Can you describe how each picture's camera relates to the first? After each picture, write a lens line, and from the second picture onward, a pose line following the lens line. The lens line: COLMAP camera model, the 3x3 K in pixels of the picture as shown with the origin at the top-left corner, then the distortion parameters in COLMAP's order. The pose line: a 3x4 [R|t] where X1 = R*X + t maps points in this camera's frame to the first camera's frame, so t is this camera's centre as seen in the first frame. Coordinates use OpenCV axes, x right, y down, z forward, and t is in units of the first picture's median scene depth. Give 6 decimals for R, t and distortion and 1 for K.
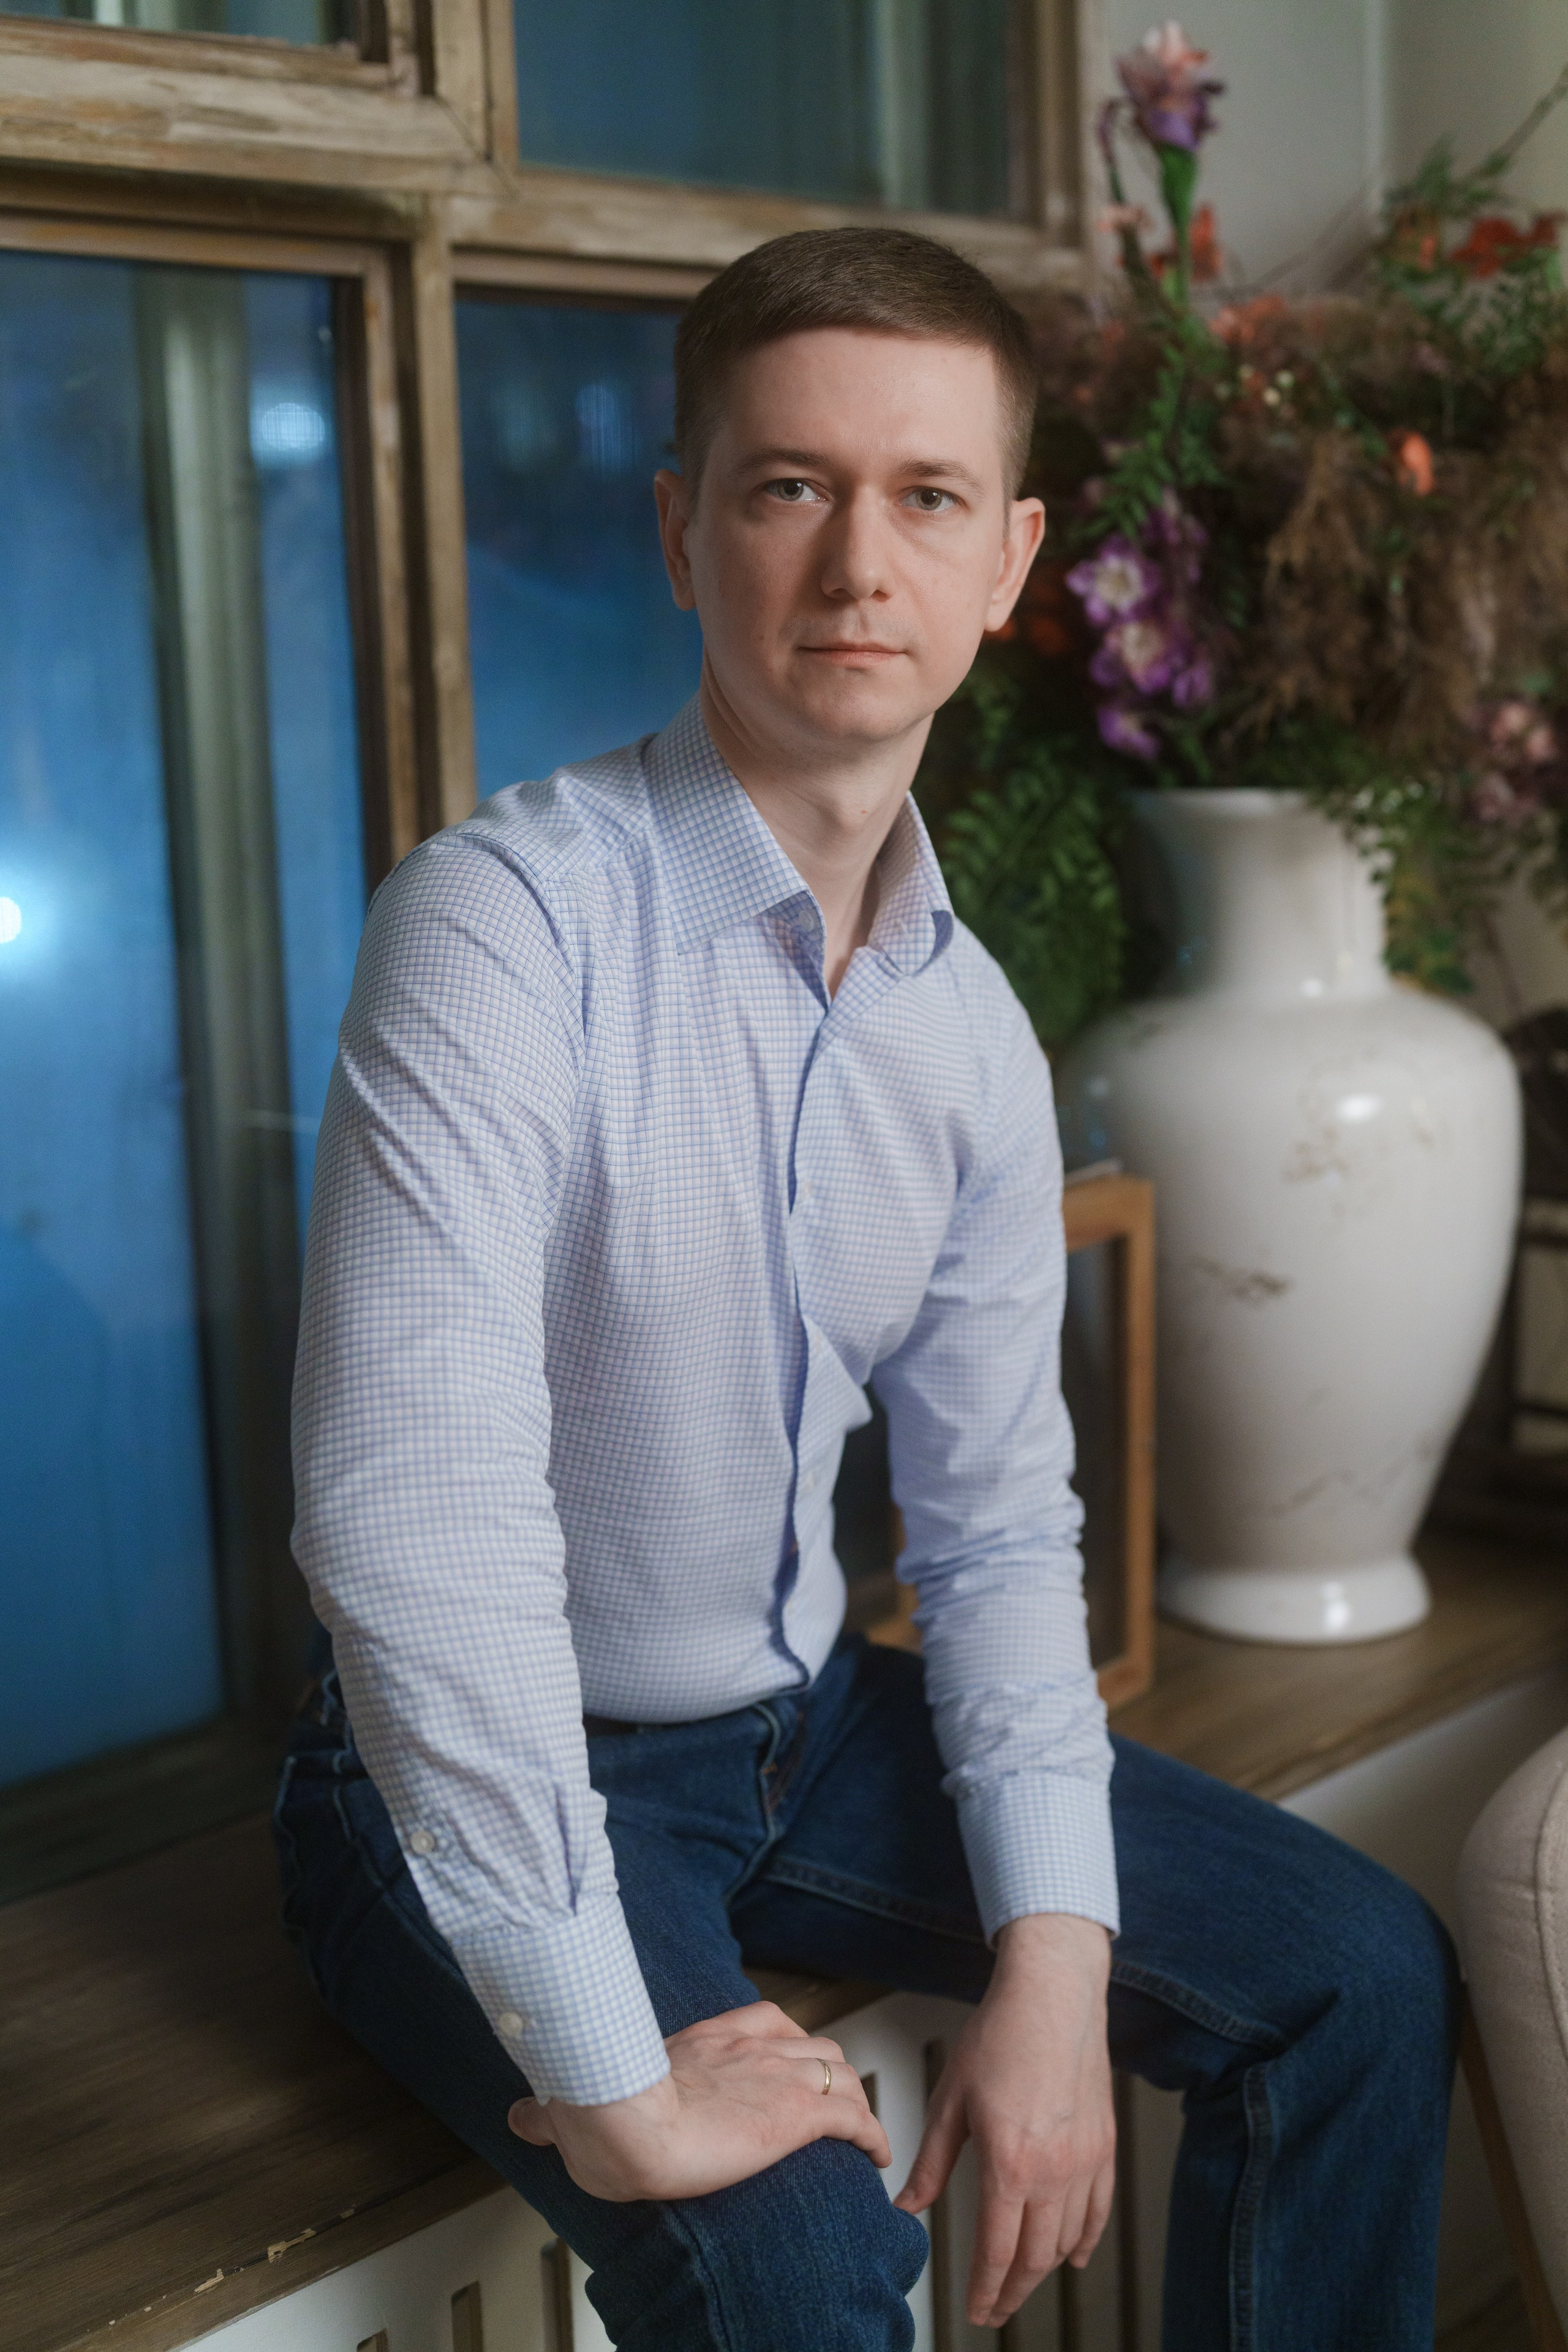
lens RADIAL K [[3512.3, 0, 796.8], [0, 3512.3, 1152.7], [0, 0, 1]] dist [0.015778, 0.000000]
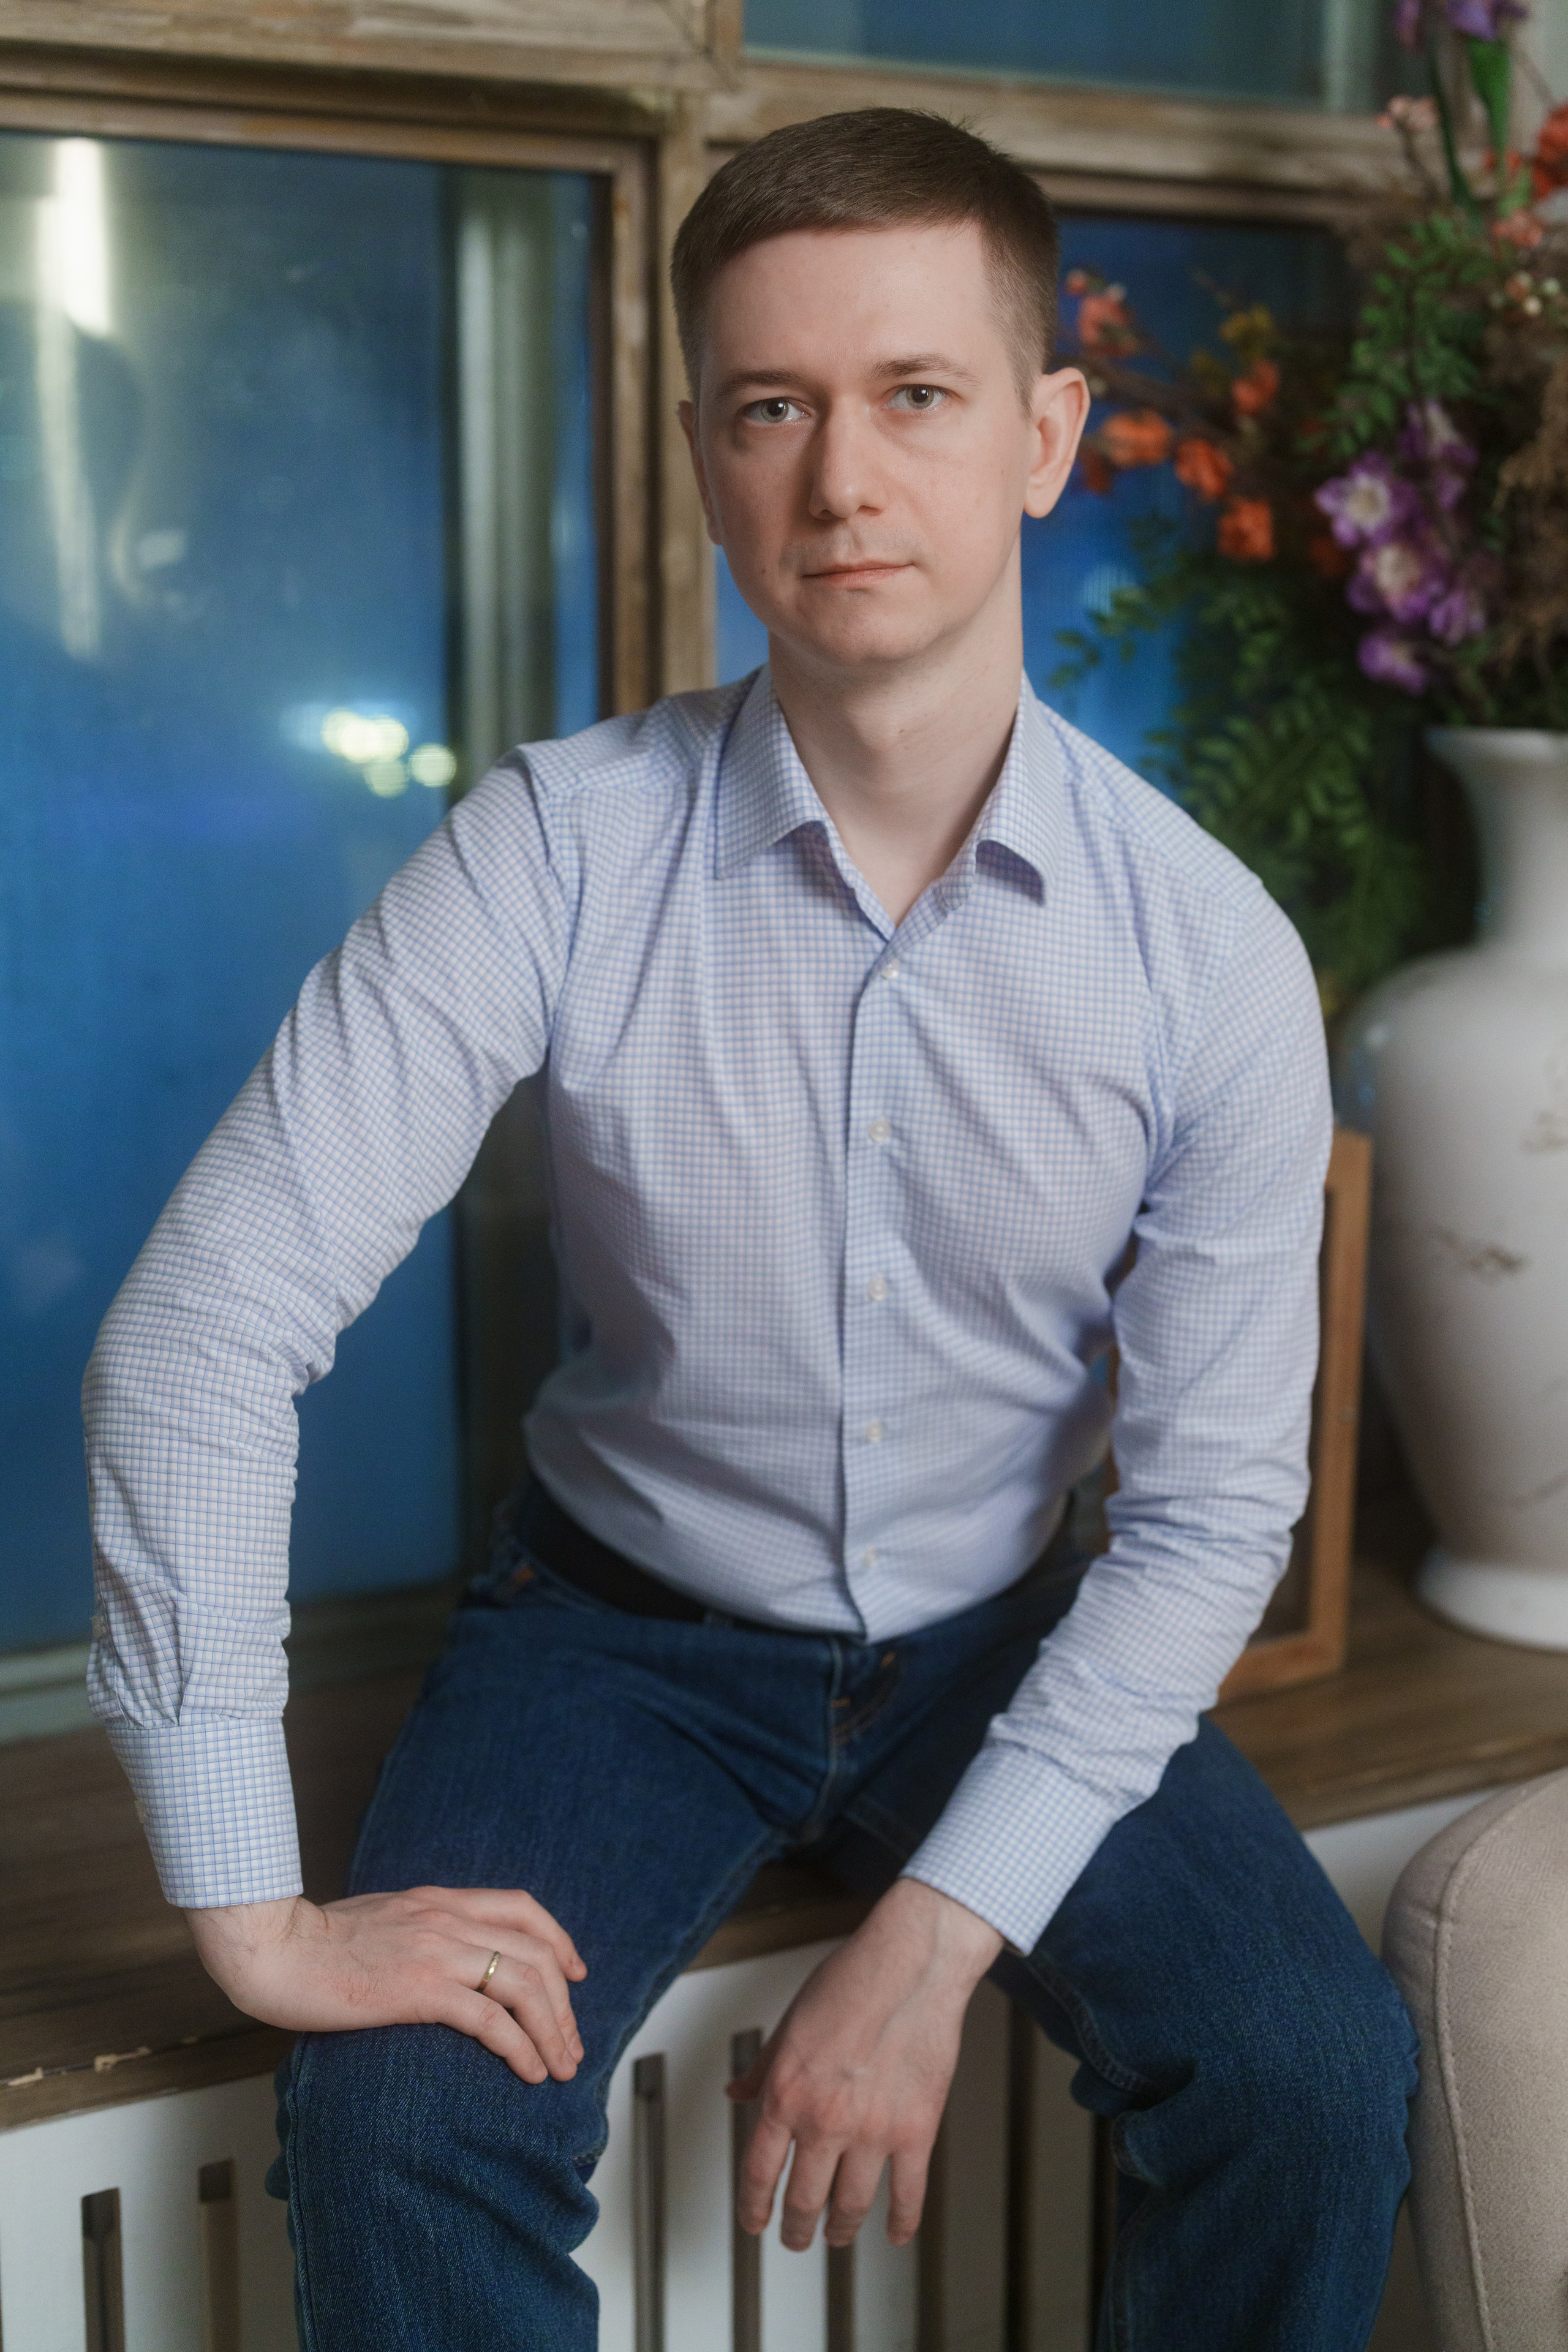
lens RADIAL K [[3512.3, 0, 786.2], [0, 3512.3, 1170.1], [0, 0, 1]] dist [0.015778, 0.000000]
pose [[0.947165, 0.091466, -0.307430, 0.315373], [-0.082990, 0.995725, 0.040562, -0.011158], [0.309825, -0.012906, 0.950706, 0.063900]]
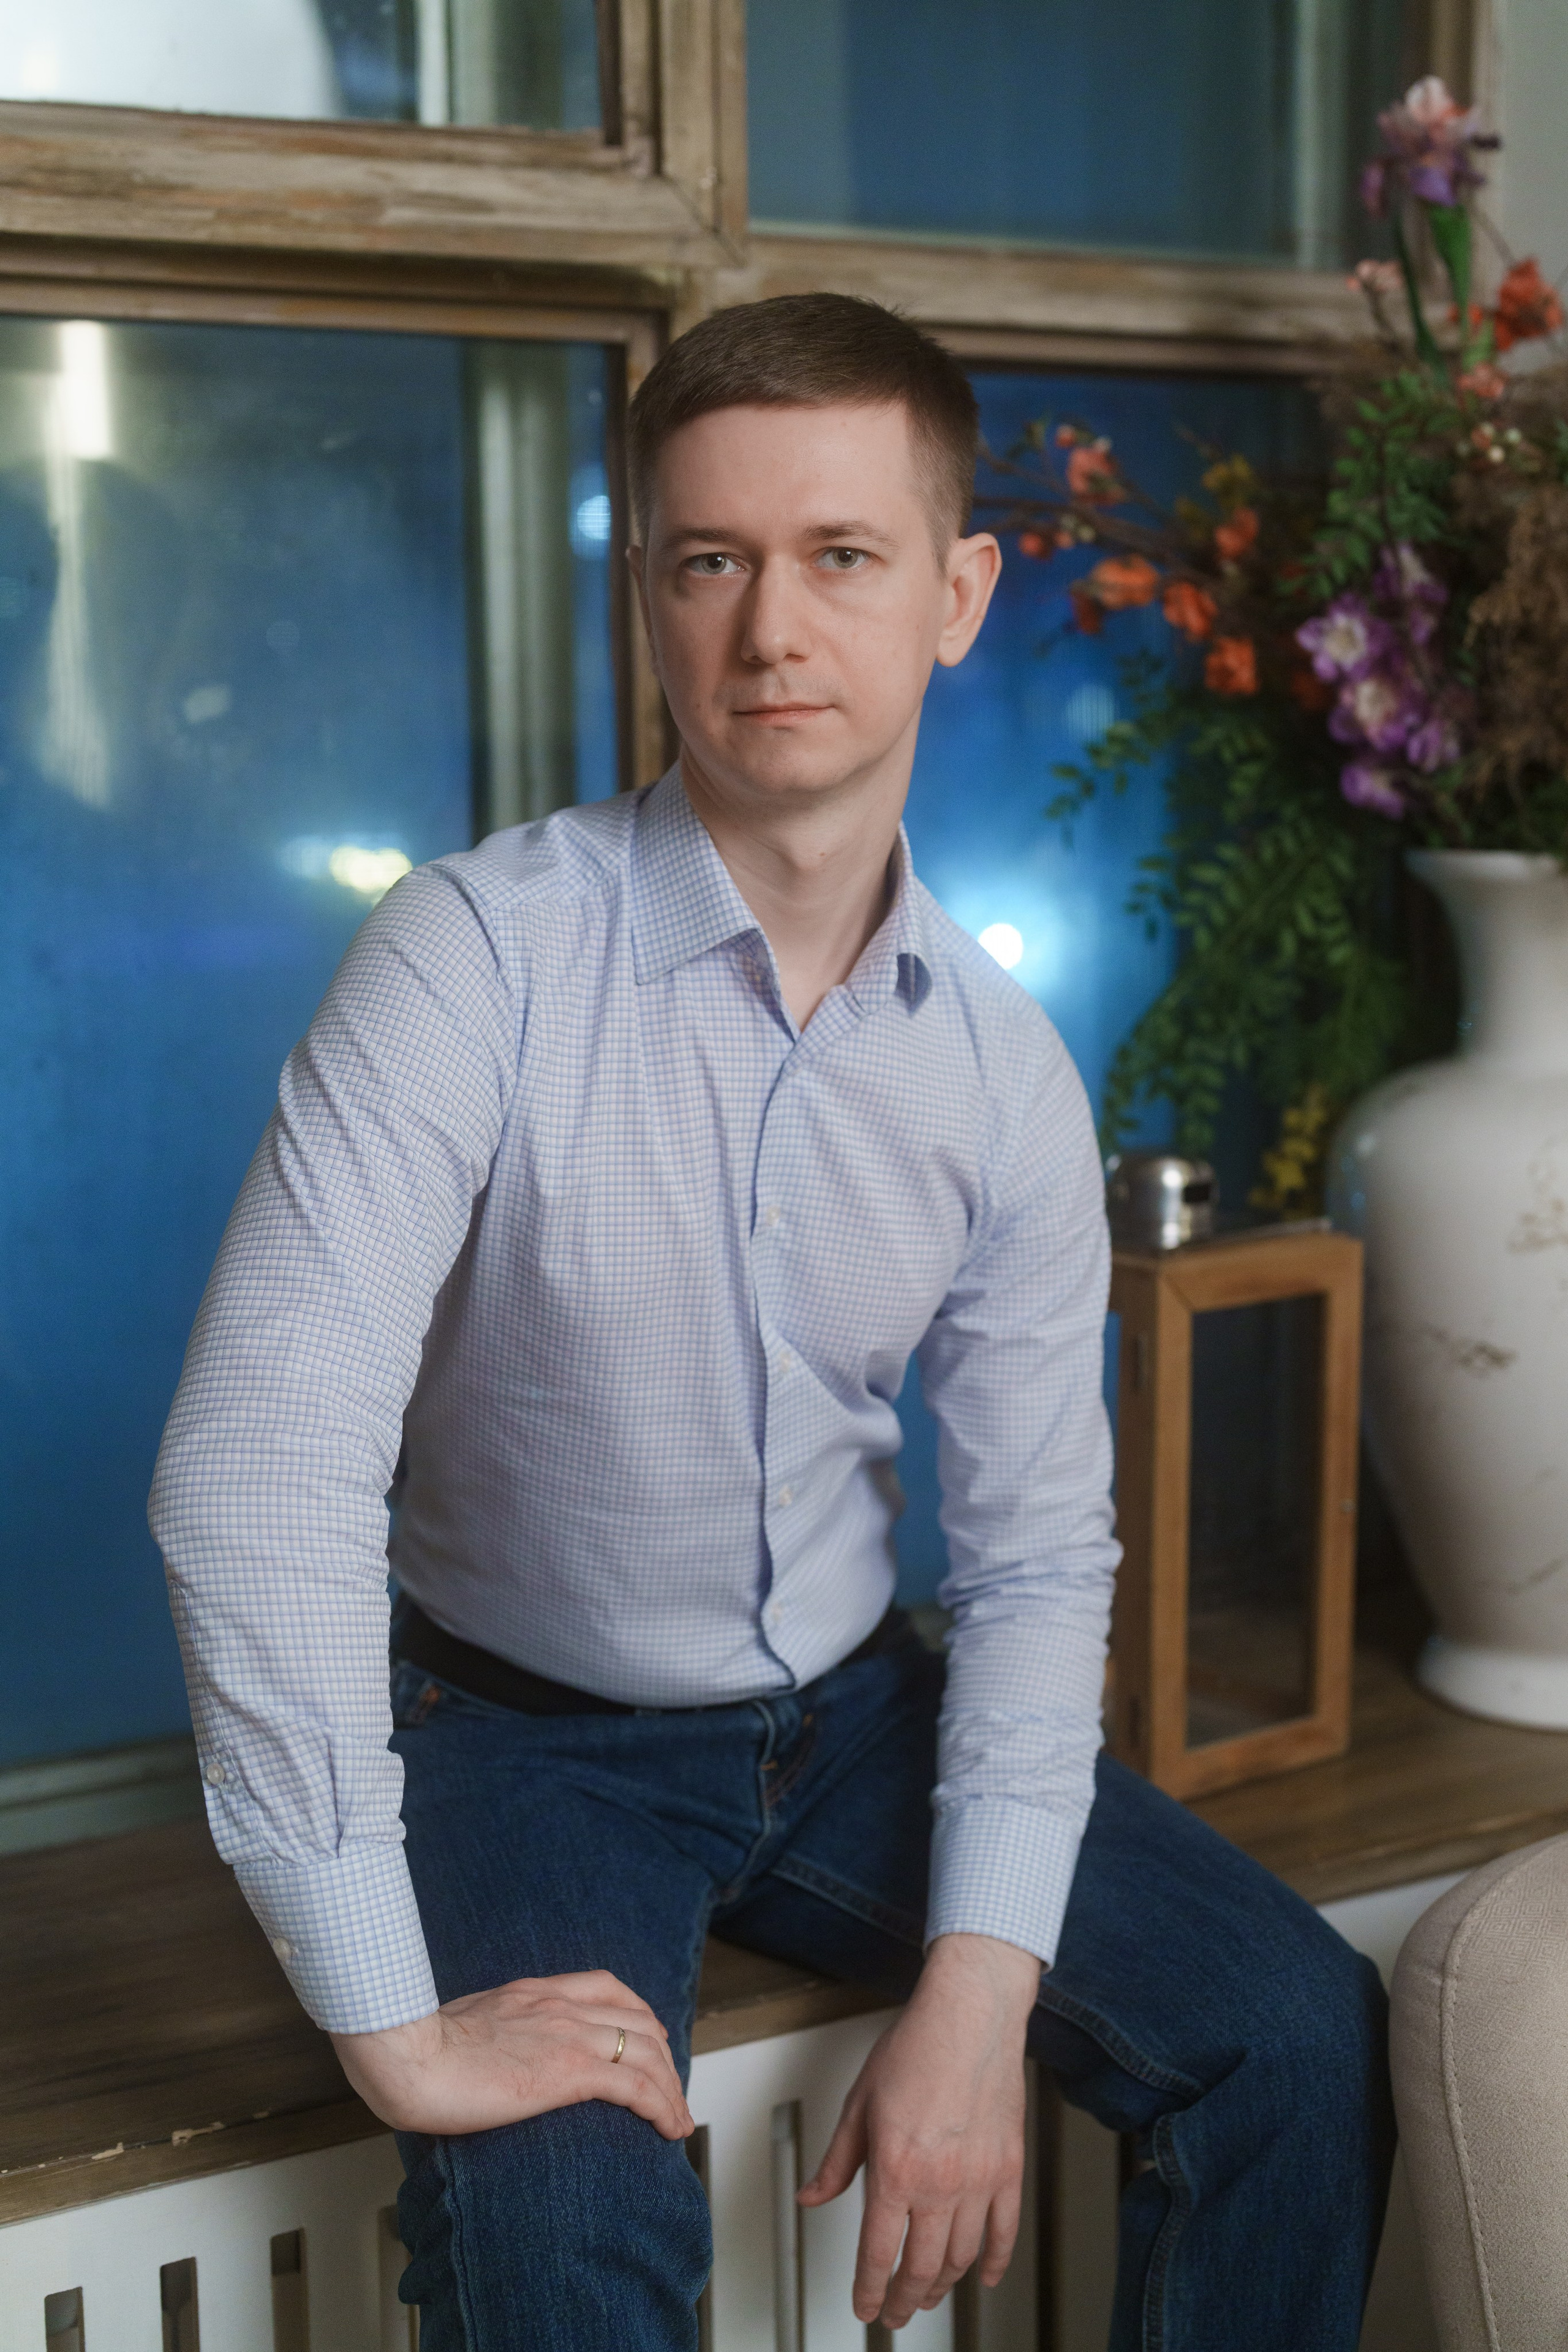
lens RADIAL K [[3512.3, 0, 769.5], [0, 3512.3, 1157.9], [0, 0, 1]] dist [0.015778, 0.000000]
pose [[0.947553, 0.063319, -0.313264, 0.325965], [-0.065628, 0.997839, 0.003179, -0.009598], [0.312788, 0.017547, 0.949661, 0.002228]]
